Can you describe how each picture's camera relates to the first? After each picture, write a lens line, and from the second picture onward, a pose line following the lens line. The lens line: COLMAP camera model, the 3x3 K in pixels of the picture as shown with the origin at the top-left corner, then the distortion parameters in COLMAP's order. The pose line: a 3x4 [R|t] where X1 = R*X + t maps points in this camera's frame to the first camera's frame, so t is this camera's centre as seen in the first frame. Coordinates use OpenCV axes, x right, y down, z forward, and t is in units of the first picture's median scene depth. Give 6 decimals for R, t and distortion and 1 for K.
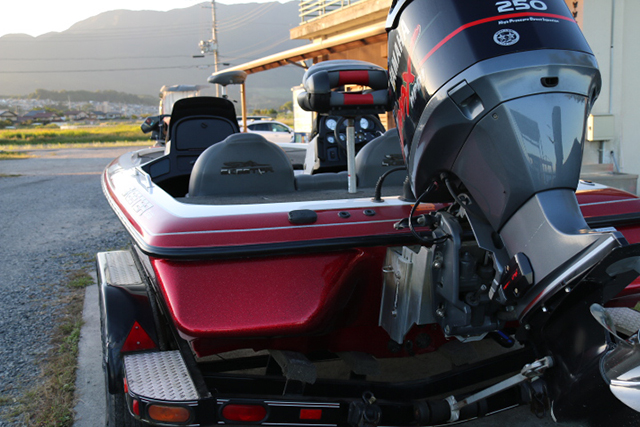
lens RADIAL K [[845.9, 0, 319.8], [0, 845.9, 212.5], [0, 0, 1]] dist [0.018151, 0.000000]
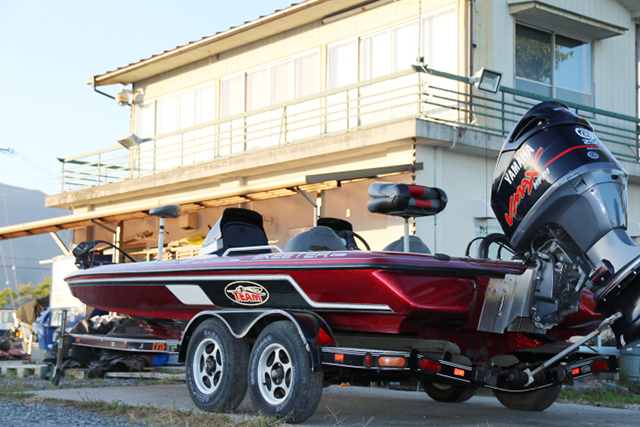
lens RADIAL K [[1041.4, 0, 319.9], [0, 1041.4, 213.3], [0, 0, 1]] dist [0.184674, 0.000000]
pose [[0.934230, 0.086621, 0.345994, -1.049181], [-0.004083, 0.972595, -0.232468, 0.435470], [-0.356649, 0.215766, 0.908981, -0.873294]]
